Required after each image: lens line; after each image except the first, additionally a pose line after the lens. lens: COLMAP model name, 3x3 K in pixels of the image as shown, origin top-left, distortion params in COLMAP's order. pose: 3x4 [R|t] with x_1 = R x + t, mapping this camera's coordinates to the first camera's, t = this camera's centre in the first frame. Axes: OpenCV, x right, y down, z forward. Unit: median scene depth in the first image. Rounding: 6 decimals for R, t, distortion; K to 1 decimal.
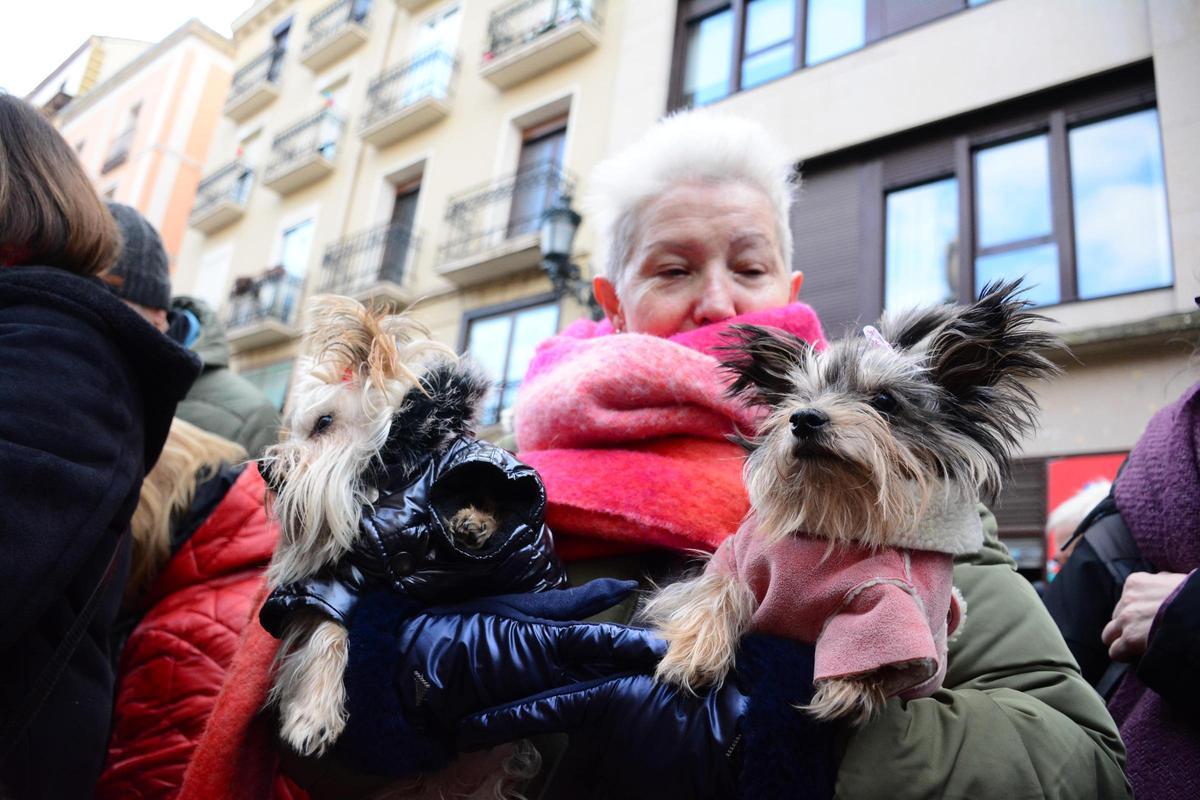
lens RADIAL K [[949.4, 0, 600.0], [0, 949.4, 400.0], [0, 0, 1]] dist [-0.065514, 0.008361]
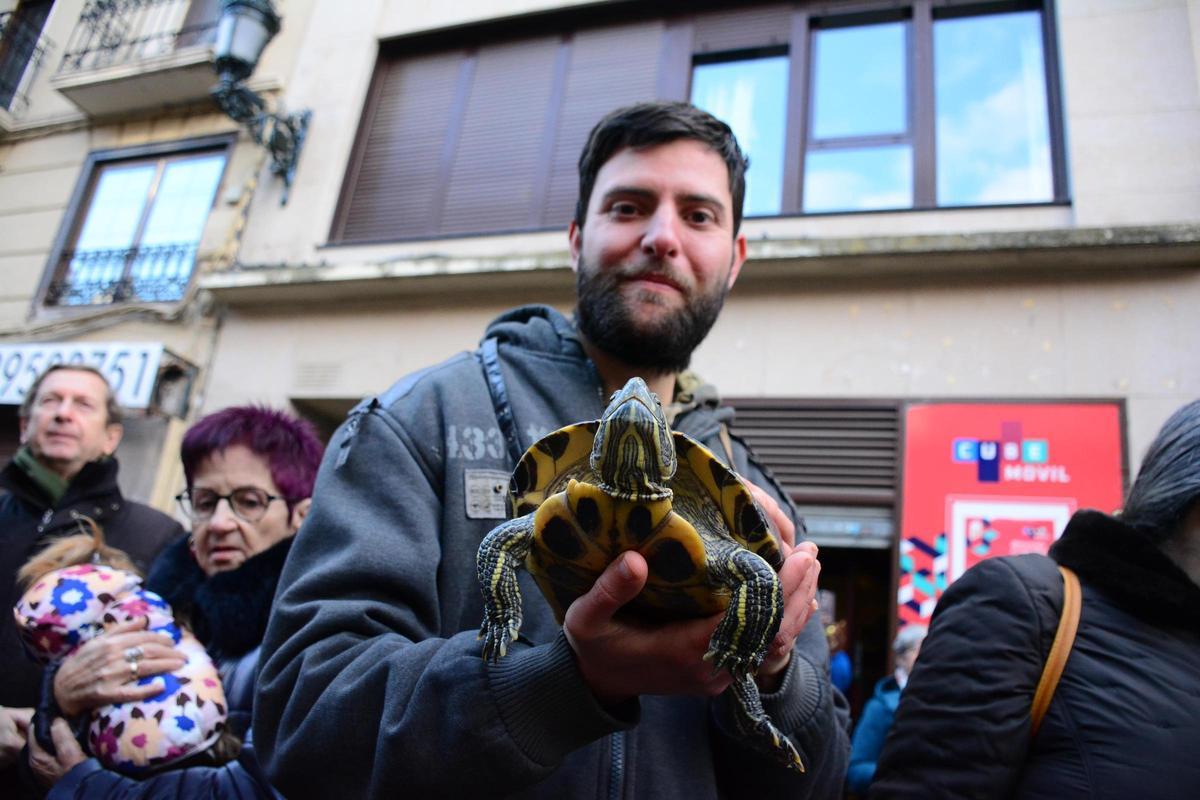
lens RADIAL K [[949.4, 0, 600.0], [0, 949.4, 400.0], [0, 0, 1]] dist [-0.065514, 0.008361]
pose [[0.933350, 0.140364, 0.330388, 0.015408], [-0.140030, 0.989833, -0.024941, 0.084481], [-0.330530, -0.022986, 0.943516, 0.295698]]
